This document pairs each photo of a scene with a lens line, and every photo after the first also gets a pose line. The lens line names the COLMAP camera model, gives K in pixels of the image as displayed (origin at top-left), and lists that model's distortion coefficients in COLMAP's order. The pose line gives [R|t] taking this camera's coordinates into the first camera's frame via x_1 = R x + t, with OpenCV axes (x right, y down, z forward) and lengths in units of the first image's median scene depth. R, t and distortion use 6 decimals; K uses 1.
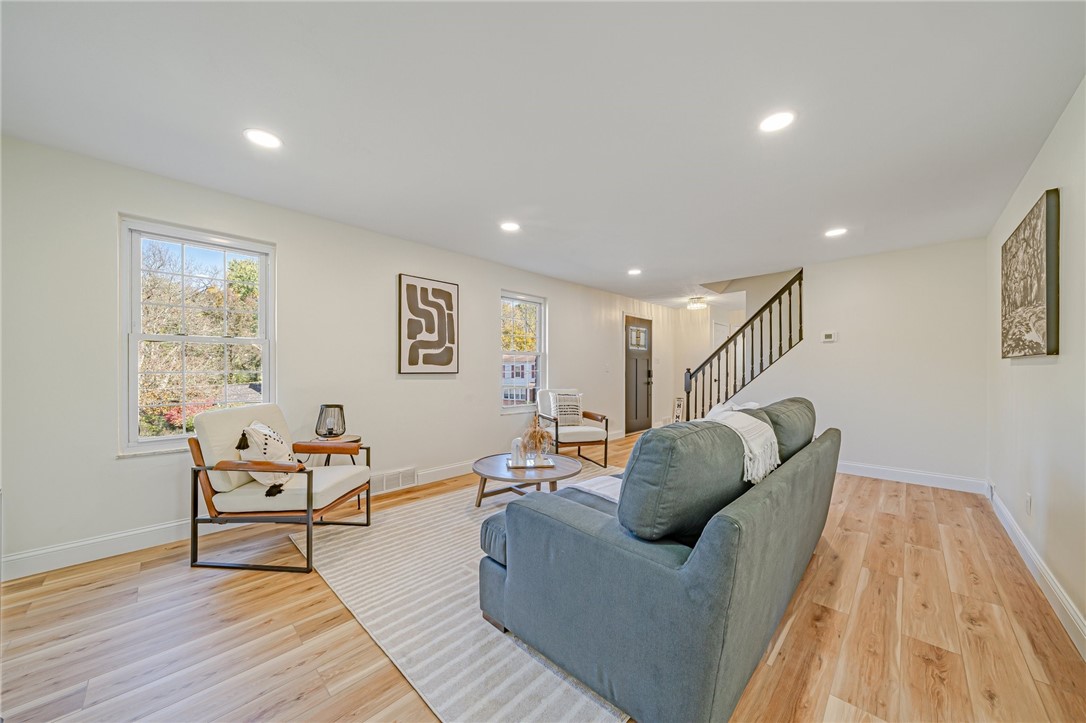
lens RADIAL K [[378.7, 0, 537.3], [0, 378.7, 369.8], [0, 0, 1]] dist [-0.000894, 0.000066]
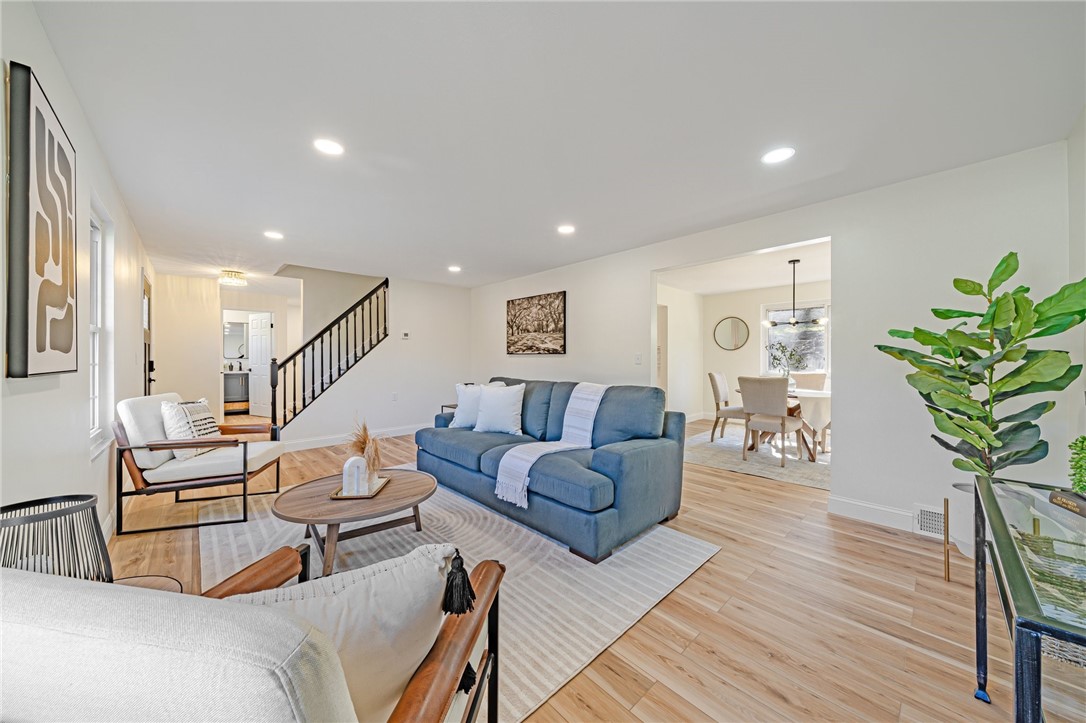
lens RADIAL K [[378.7, 0, 544.9], [0, 378.7, 360.6], [0, 0, 1]] dist [-0.000894, 0.000066]
pose [[0.036414, -0.006404, 0.999316, -0.644696], [0.002015, 0.999978, 0.006335, -0.004758], [-0.999335, 0.001783, 0.036426, 0.529771]]
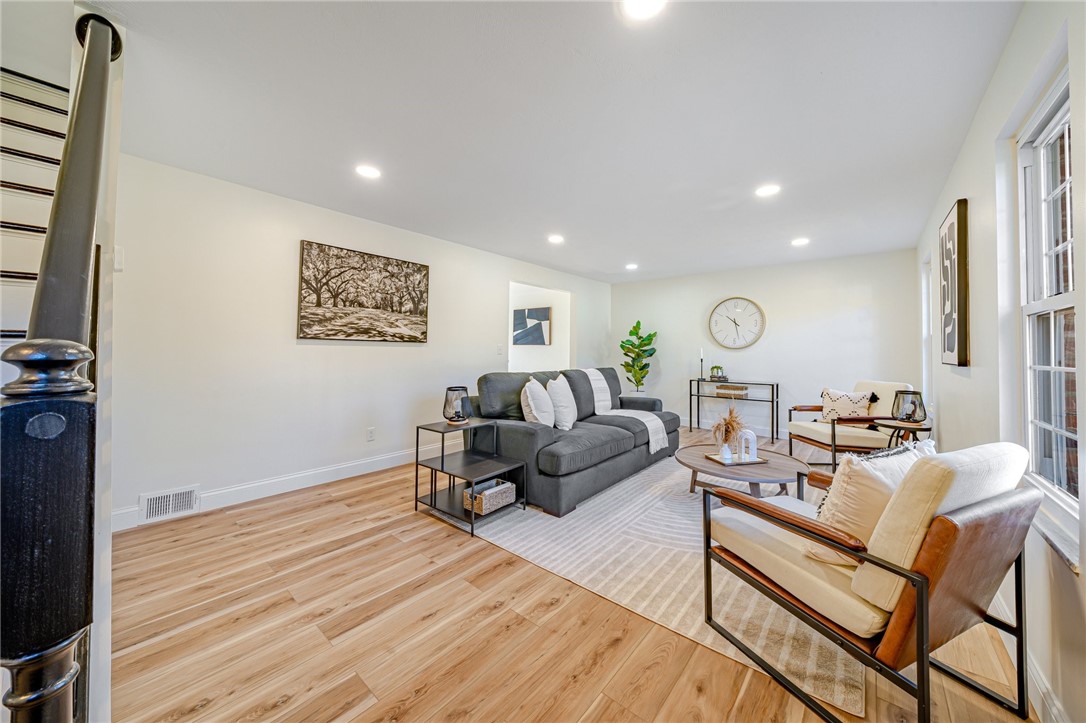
lens RADIAL K [[378.7, 0, 535.8], [0, 378.7, 341.6], [0, 0, 1]] dist [-0.000894, 0.000066]
pose [[-0.997892, -0.015725, -0.062961, 0.443035], [-0.014461, 0.999685, -0.020493, -0.005294], [0.063264, -0.019540, -0.997806, 1.613298]]
